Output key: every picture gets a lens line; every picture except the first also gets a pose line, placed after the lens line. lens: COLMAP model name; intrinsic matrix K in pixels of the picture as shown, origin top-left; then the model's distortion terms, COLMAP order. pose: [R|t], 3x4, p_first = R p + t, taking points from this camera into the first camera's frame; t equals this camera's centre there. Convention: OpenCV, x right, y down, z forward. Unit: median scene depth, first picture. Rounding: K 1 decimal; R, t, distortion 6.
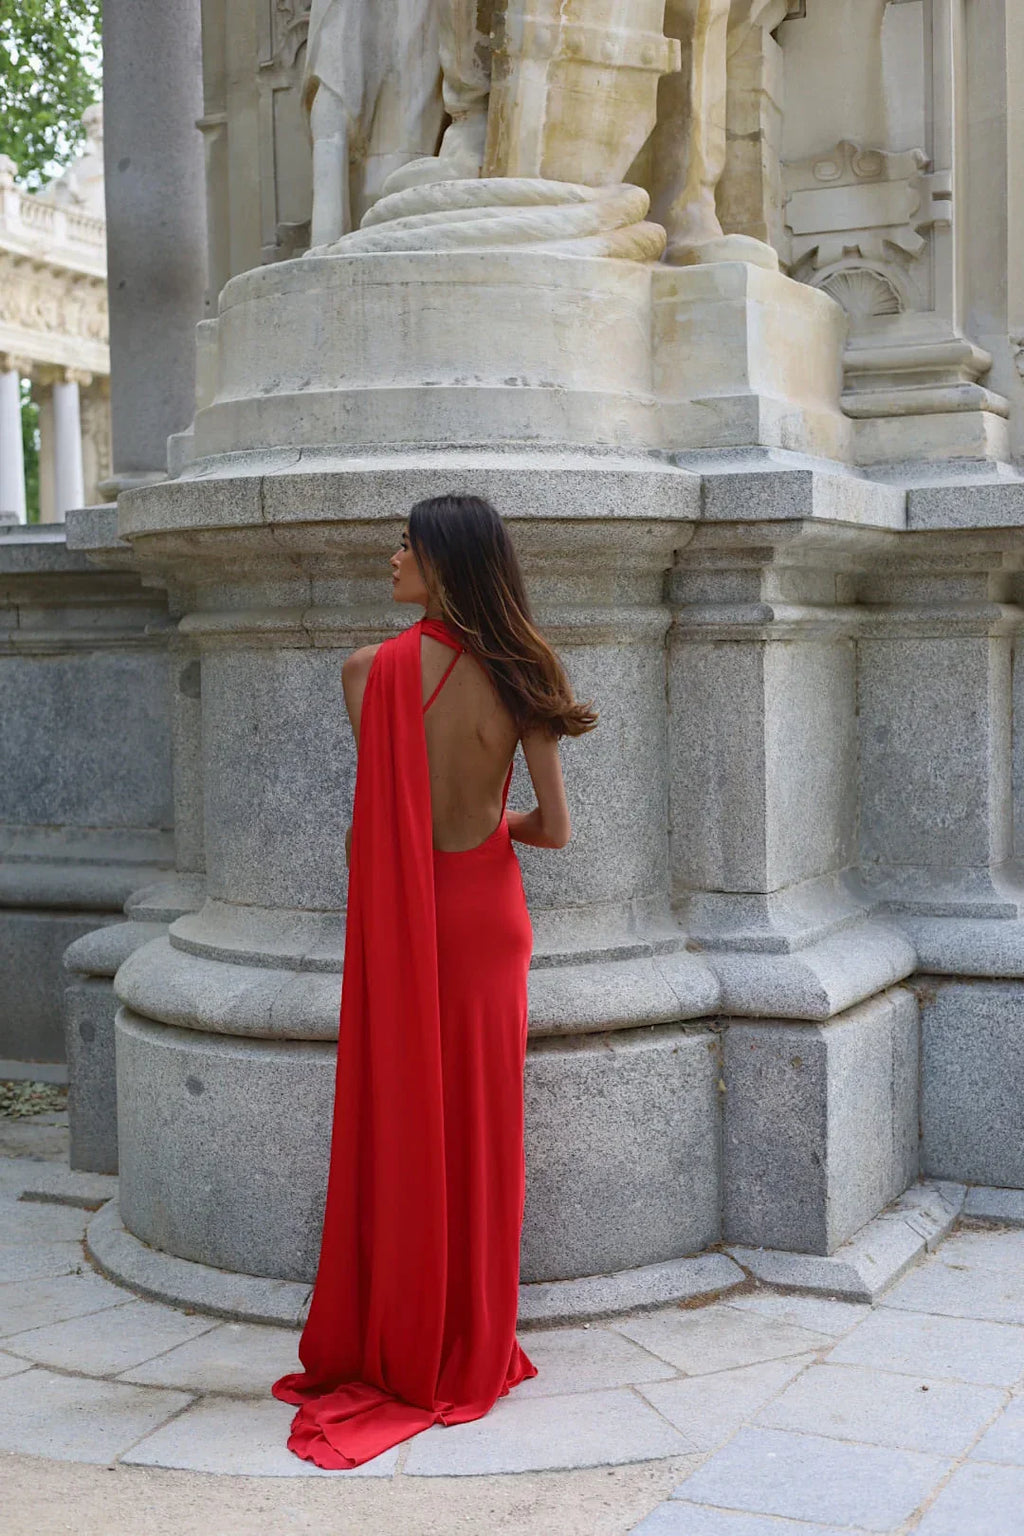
lens RADIAL K [[2128.9, 0, 512.0], [0, 2128.9, 768.0], [0, 0, 1]] dist [0.055692, -0.265031]
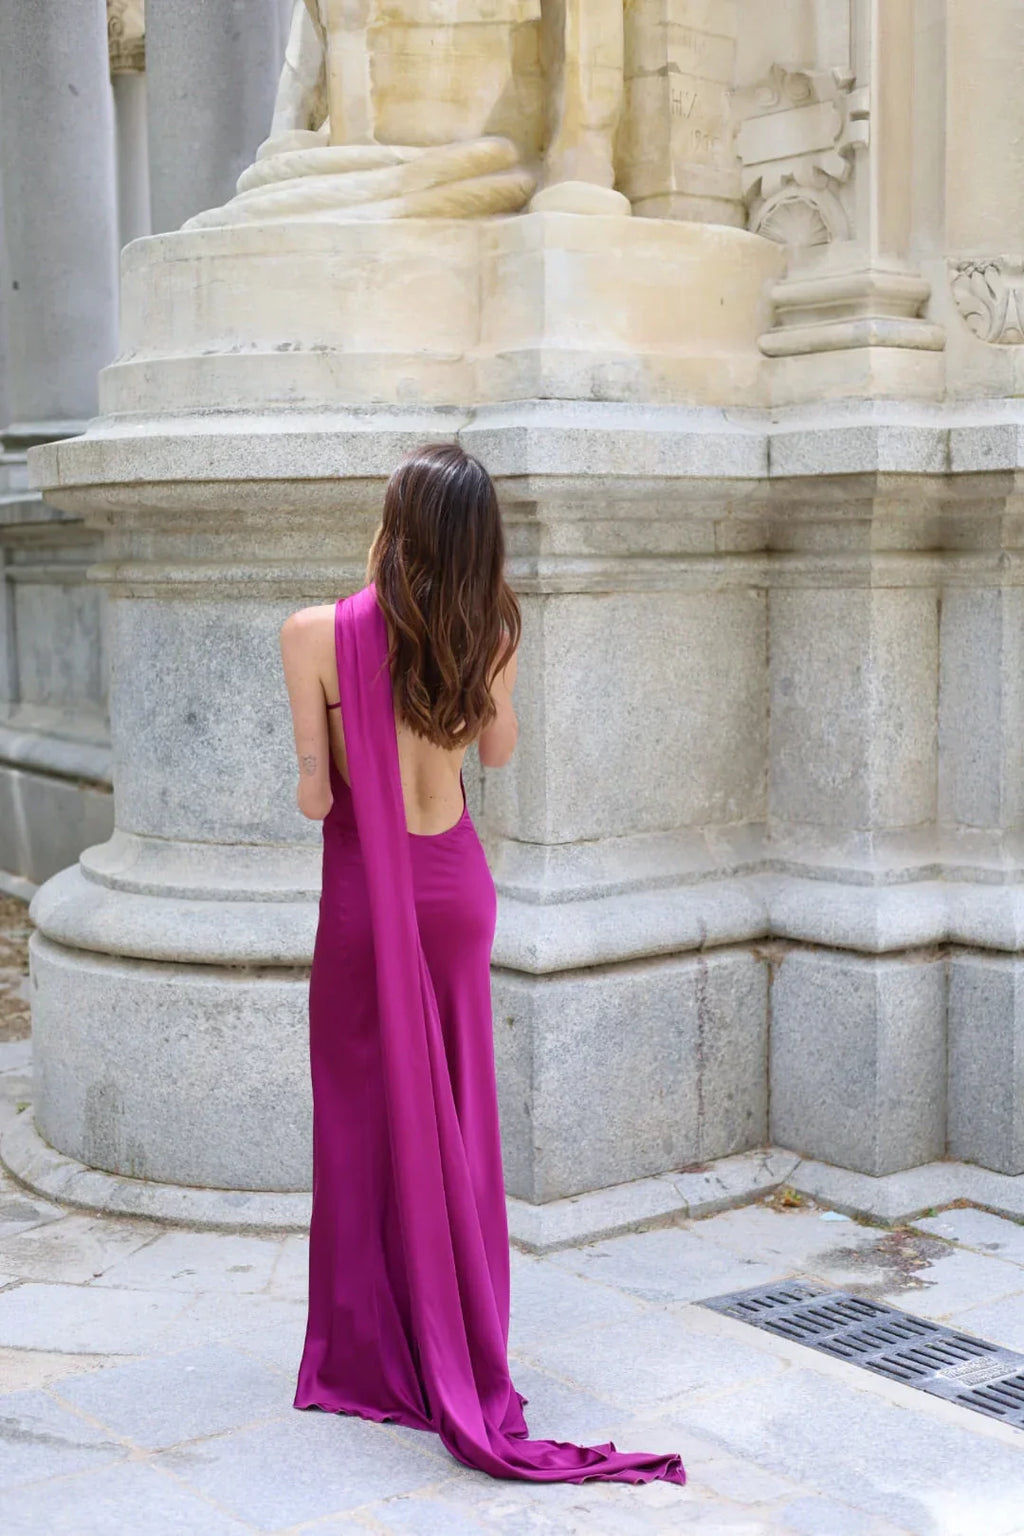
lens RADIAL K [[2128.9, 0, 512.0], [0, 2128.9, 768.0], [0, 0, 1]] dist [0.055692, -0.265031]
pose [[0.900959, 0.047943, -0.431248, 0.524317], [-0.026313, 0.998085, 0.055987, -0.032724], [0.433107, -0.039095, 0.900494, 0.083316]]
